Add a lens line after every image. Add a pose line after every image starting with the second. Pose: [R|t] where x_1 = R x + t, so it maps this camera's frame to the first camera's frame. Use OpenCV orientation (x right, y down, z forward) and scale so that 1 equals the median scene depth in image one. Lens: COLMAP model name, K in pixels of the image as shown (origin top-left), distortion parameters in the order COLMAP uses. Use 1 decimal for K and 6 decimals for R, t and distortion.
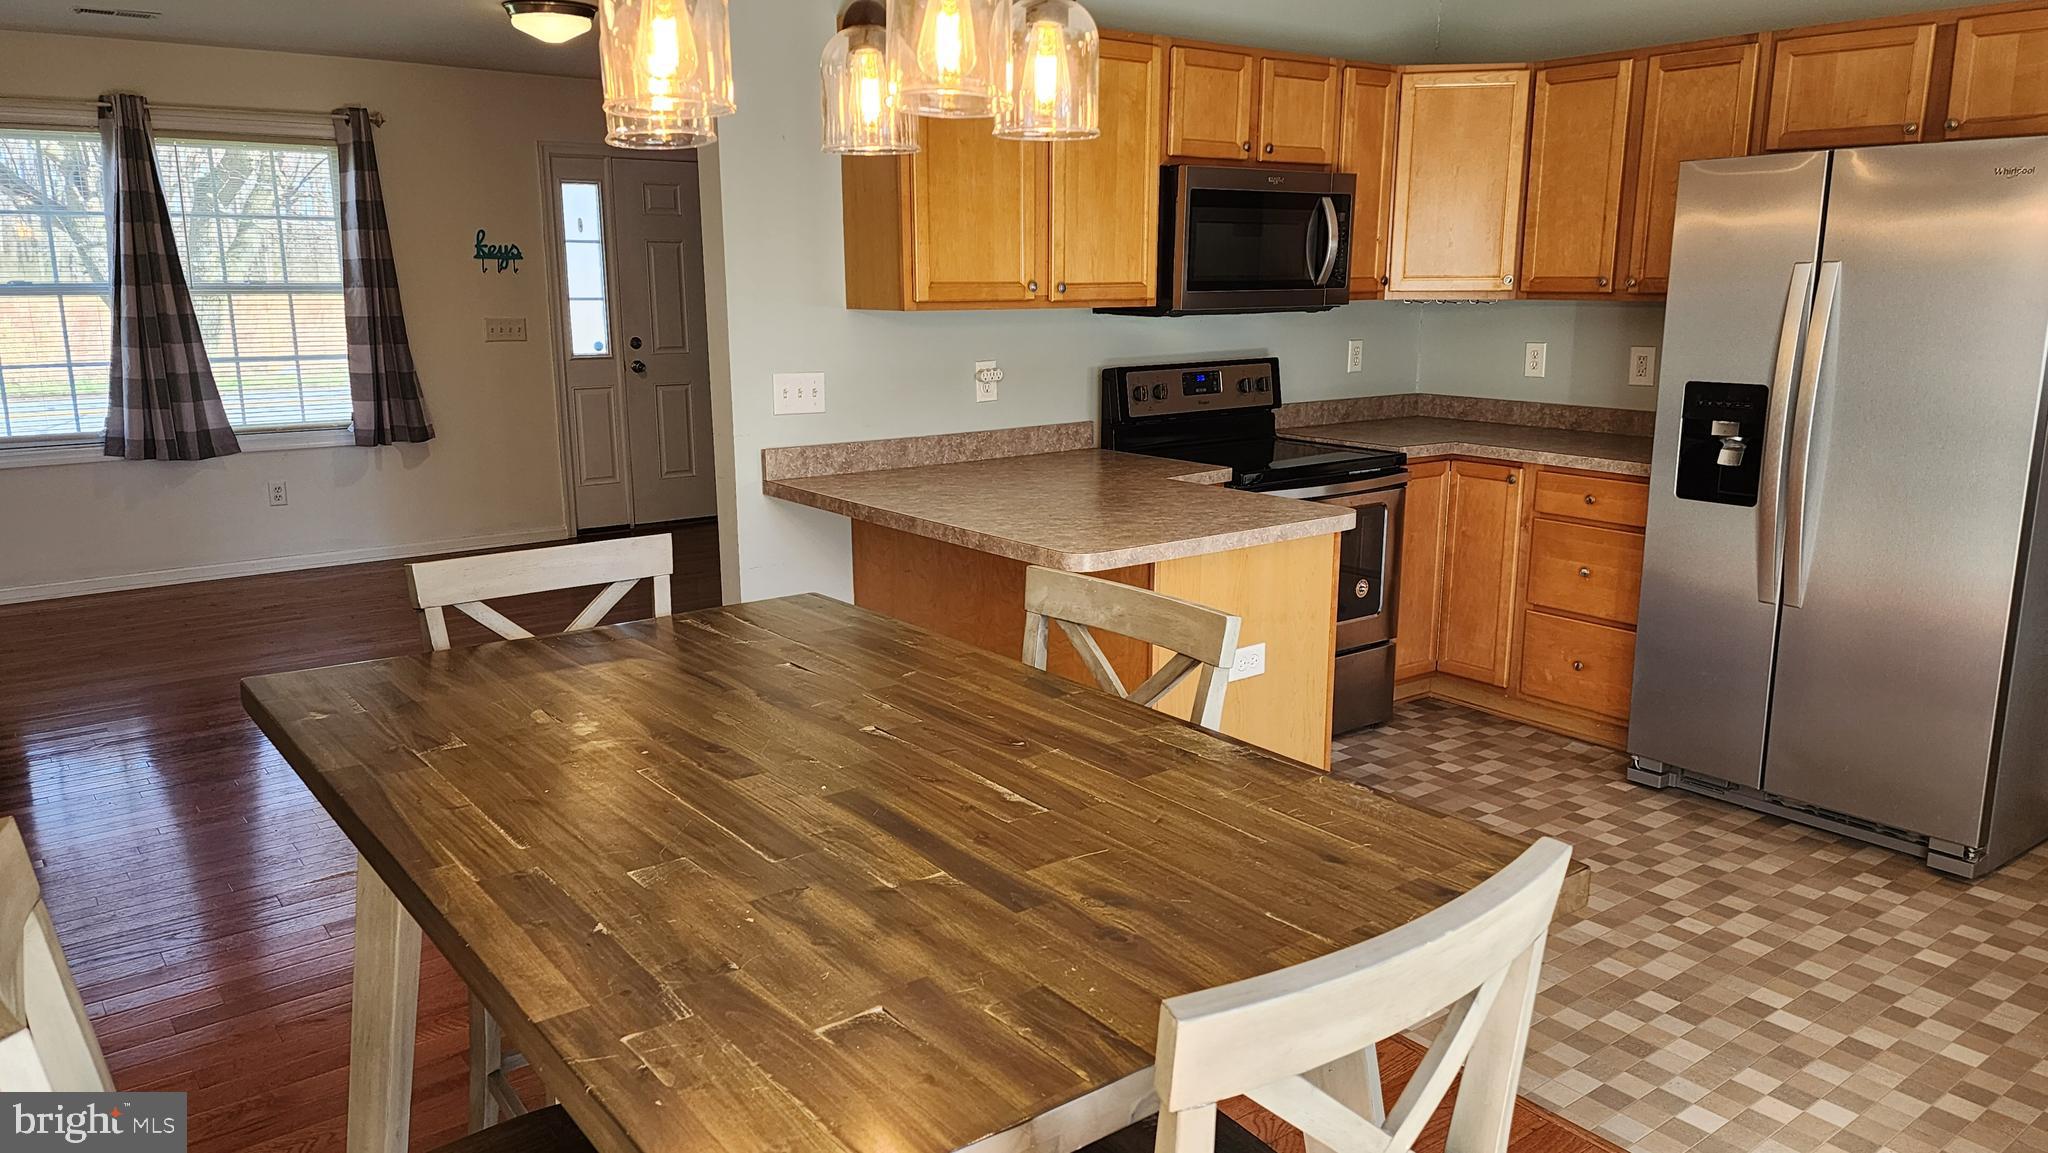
lens RADIAL K [[1374.8, 0, 1013.2], [0, 1374.8, 570.4], [0, 0, 1]] dist [0.100070, -0.098014]
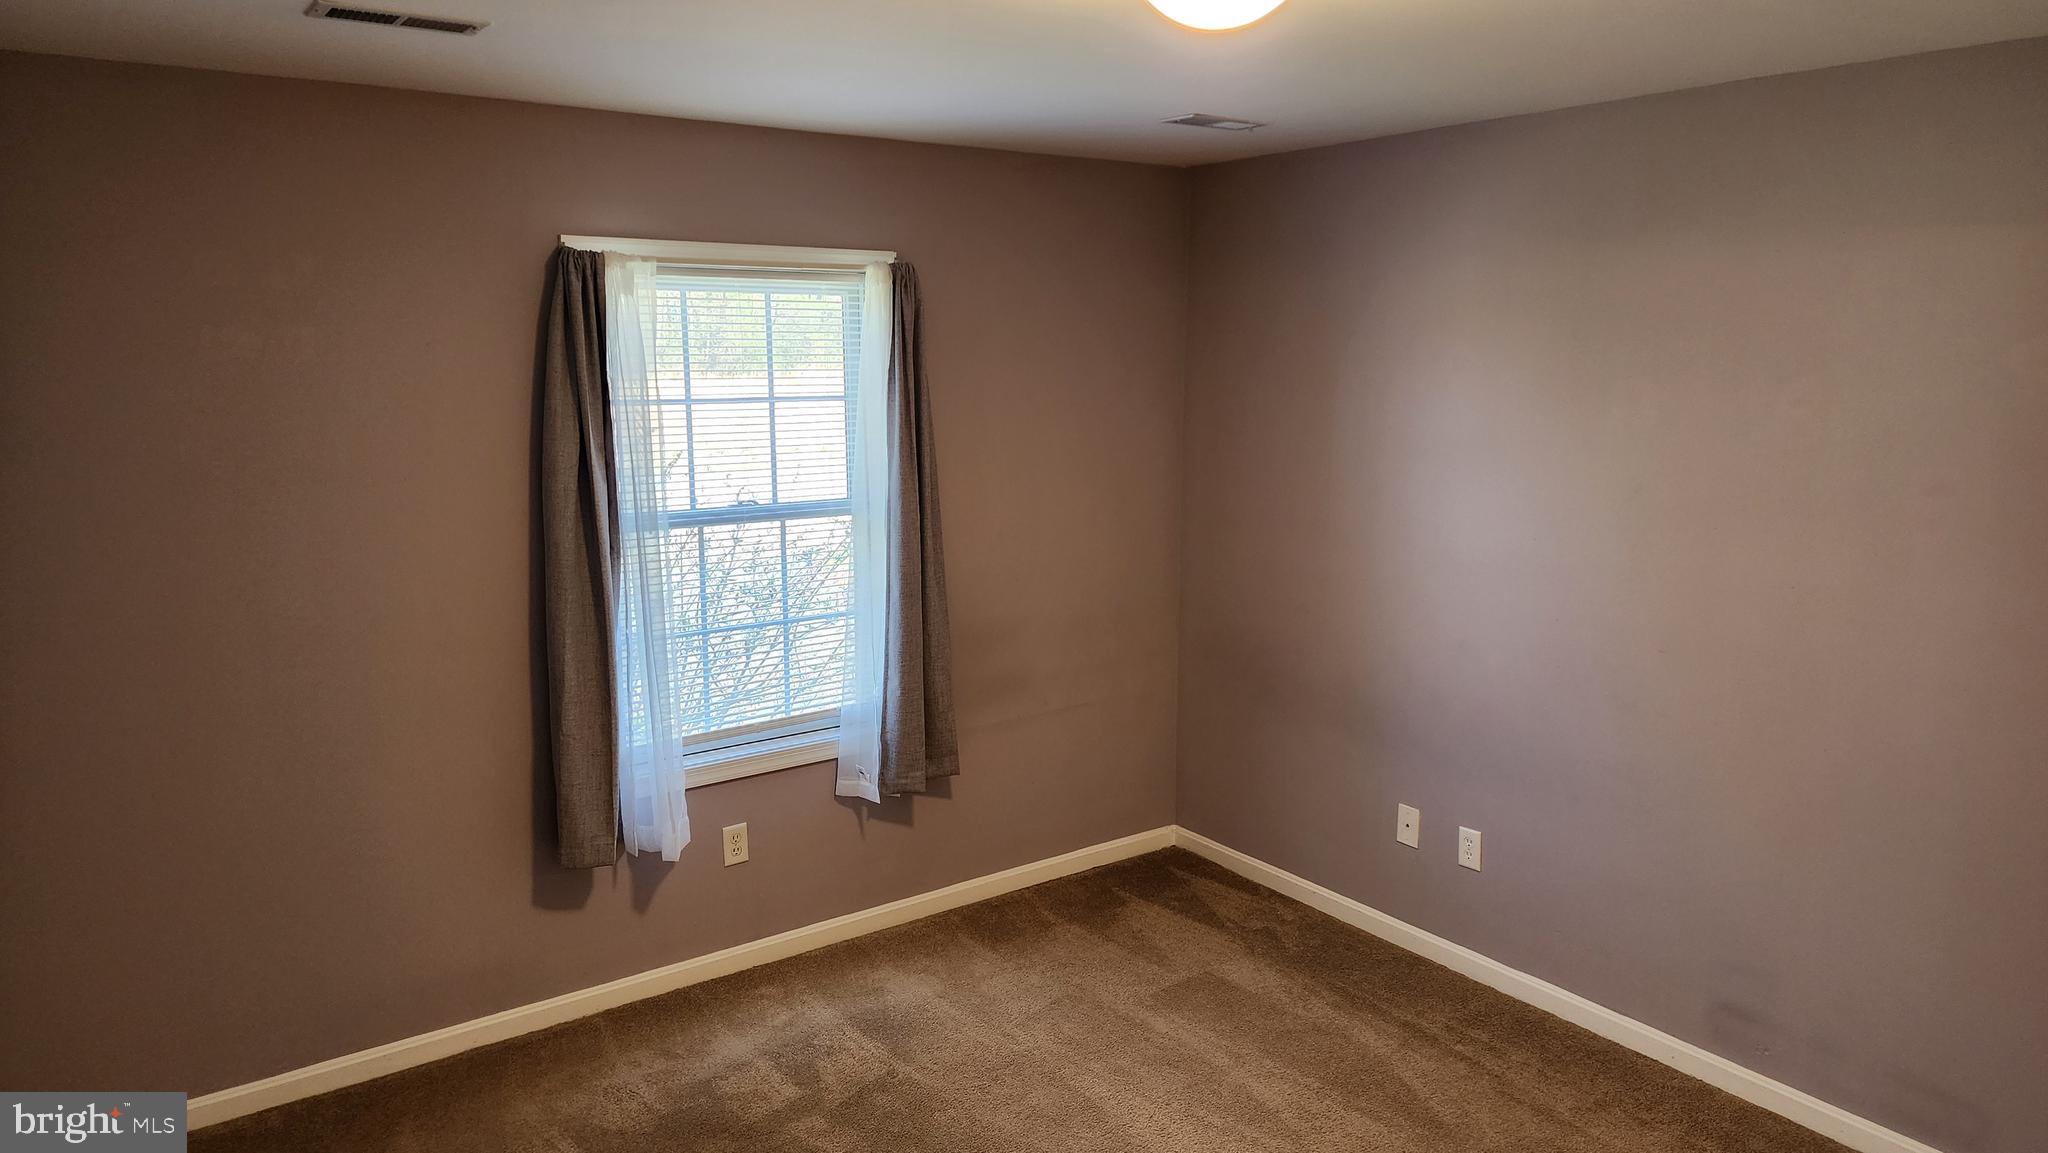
lens RADIAL K [[1374.8, 0, 1013.2], [0, 1374.8, 570.4], [0, 0, 1]] dist [0.100070, -0.098014]
pose [[0.999333, -0.017449, -0.032064, -0.401283], [0.014996, 0.997053, -0.075236, -0.129755], [0.033283, 0.074705, 0.996650, 0.409030]]
